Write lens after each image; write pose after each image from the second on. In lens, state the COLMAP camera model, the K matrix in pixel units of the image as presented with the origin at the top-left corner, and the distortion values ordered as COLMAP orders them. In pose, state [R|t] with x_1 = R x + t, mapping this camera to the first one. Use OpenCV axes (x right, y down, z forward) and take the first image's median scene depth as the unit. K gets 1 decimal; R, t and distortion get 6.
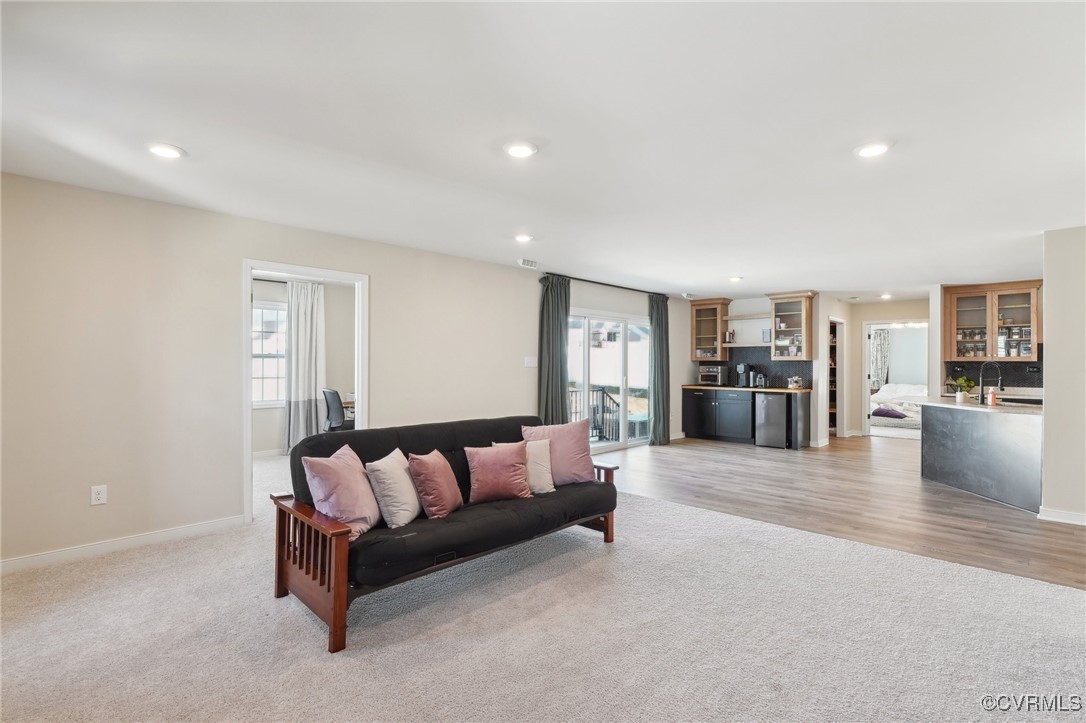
lens RADIAL K [[516.5, 0, 547.1], [0, 516.5, 353.1], [0, 0, 1]] dist [0.004210, -0.000577]
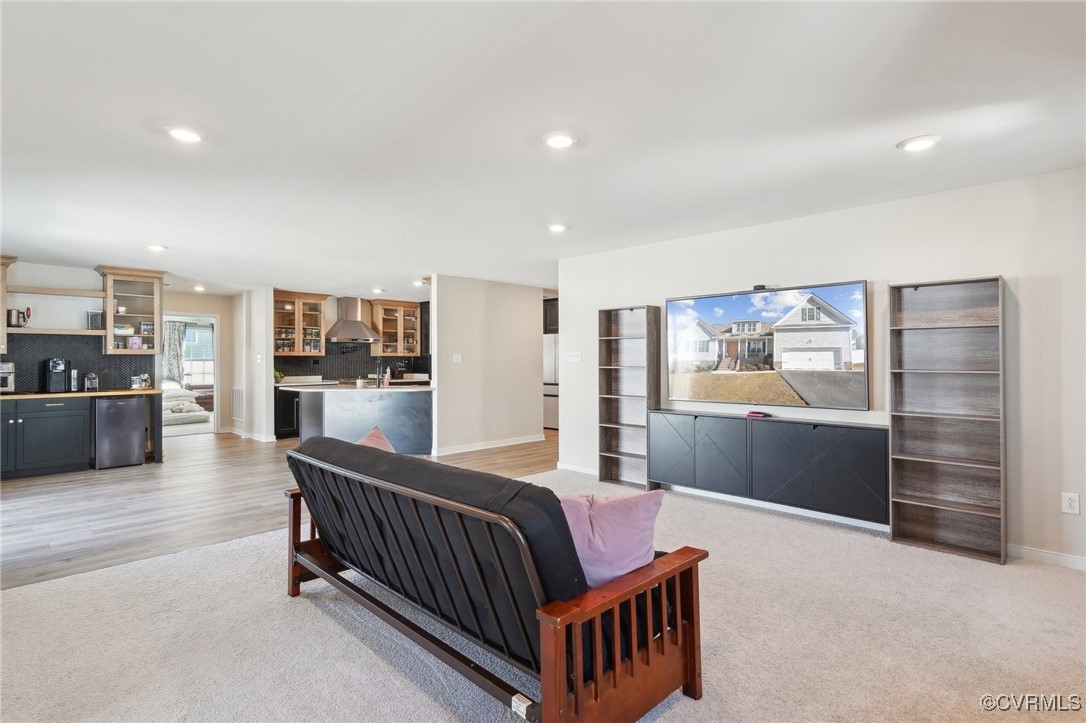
lens RADIAL K [[533.1, 0, 537.7], [0, 533.1, 361.9], [0, 0, 1]] dist [0.023125, -0.000260]
pose [[0.025936, -0.010194, 0.999612, -0.349893], [-0.014682, 0.999836, 0.010577, 0.008032], [-0.999556, -0.014951, 0.025782, 0.351918]]
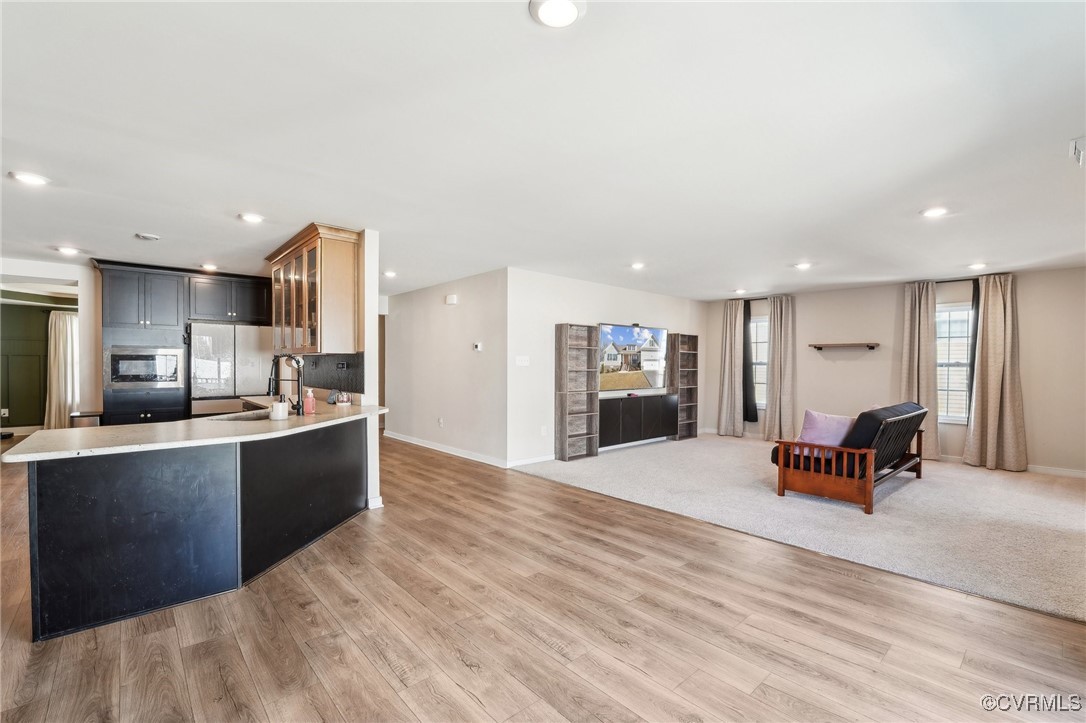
lens RADIAL K [[472.8, 0, 547.0], [0, 472.8, 370.8], [0, 0, 1]] dist [-0.015488, 0.001039]
pose [[-0.997173, -0.015263, 0.073571, 0.294516], [-0.015649, 0.999867, -0.004667, 0.023988], [-0.073490, -0.005805, -0.997279, 1.034445]]
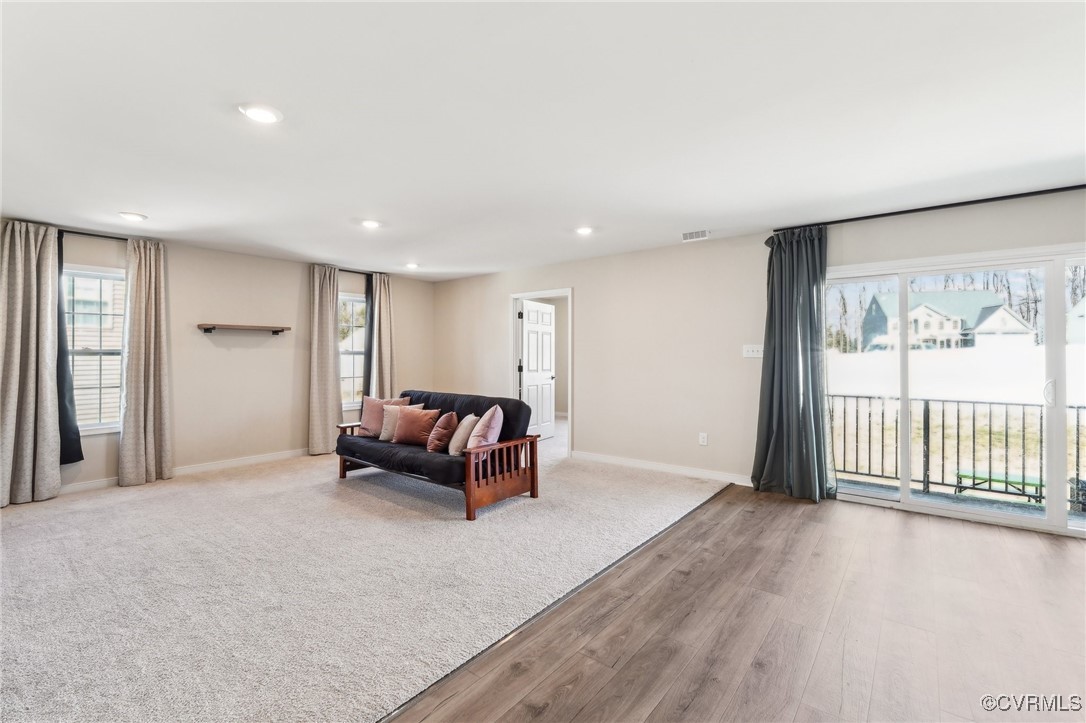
lens RADIAL K [[472.8, 0, 547.6], [0, 472.8, 353.8], [0, 0, 1]] dist [-0.015488, 0.001039]
pose [[0.093085, -0.007566, -0.995629, 0.505626], [0.021891, 0.999745, -0.005550, 0.013309], [0.995418, -0.021279, 0.093227, 0.488108]]
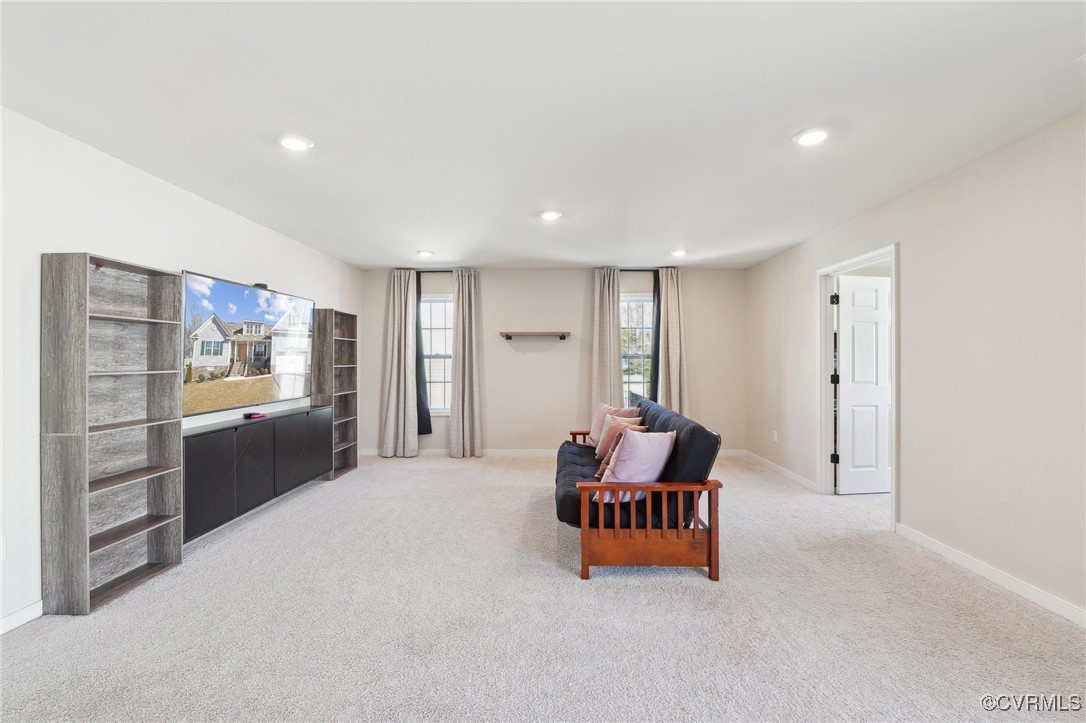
lens RADIAL K [[472.8, 0, 547.8], [0, 472.8, 354.1], [0, 0, 1]] dist [-0.015488, 0.001039]
pose [[-0.732868, -0.008377, -0.680319, 0.304786], [0.011924, 0.999612, -0.025154, 0.014566], [0.680266, -0.026547, -0.732484, 0.686572]]
